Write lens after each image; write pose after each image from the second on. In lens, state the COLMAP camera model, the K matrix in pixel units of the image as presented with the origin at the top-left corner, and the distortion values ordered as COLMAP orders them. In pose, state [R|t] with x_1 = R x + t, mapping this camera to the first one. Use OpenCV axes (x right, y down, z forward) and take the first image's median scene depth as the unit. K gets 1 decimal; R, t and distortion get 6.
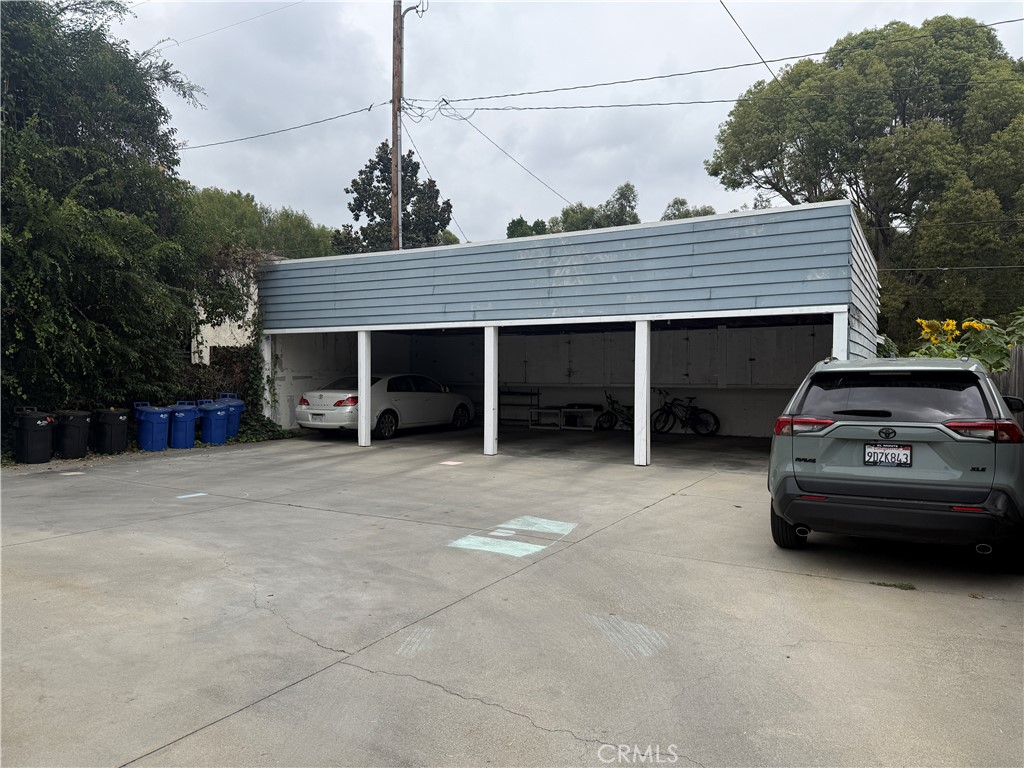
lens RADIAL K [[736.6, 0, 512.0], [0, 736.6, 384.0], [0, 0, 1]] dist [0.037946, -0.081995]
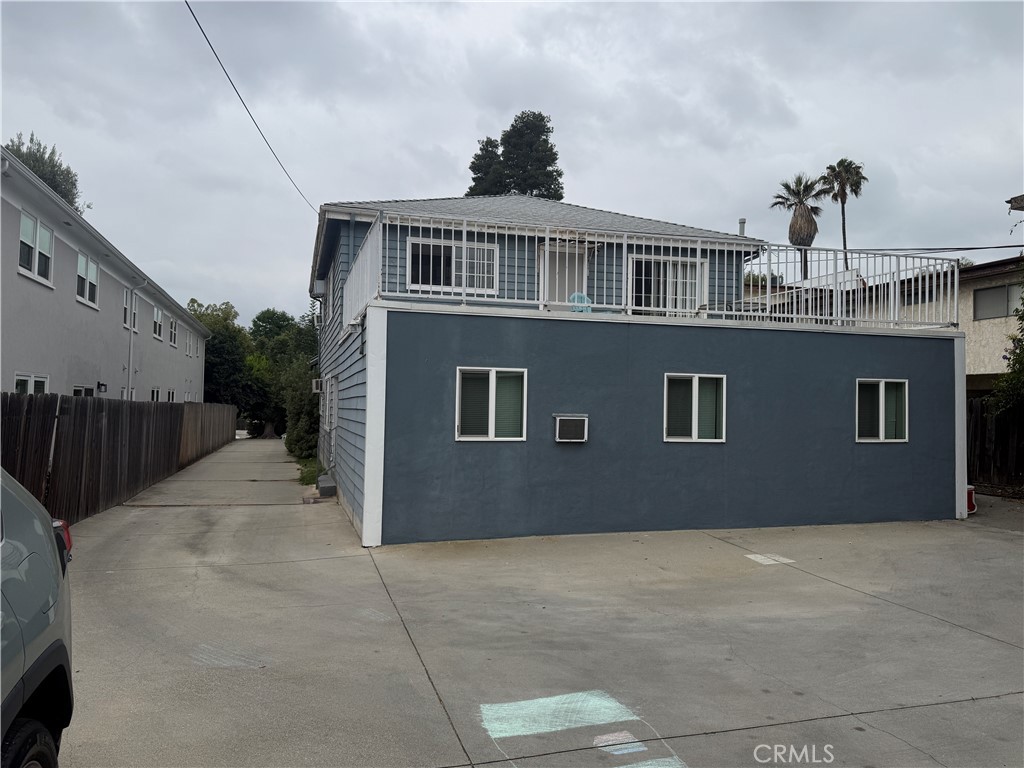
lens RADIAL K [[736.6, 0, 512.0], [0, 736.6, 384.0], [0, 0, 1]] dist [0.037946, -0.081995]
pose [[-0.694824, -0.027783, -0.718643, 0.548621], [-0.028992, 0.999523, -0.010612, -0.059508], [0.718595, 0.013462, -0.695298, 1.684212]]
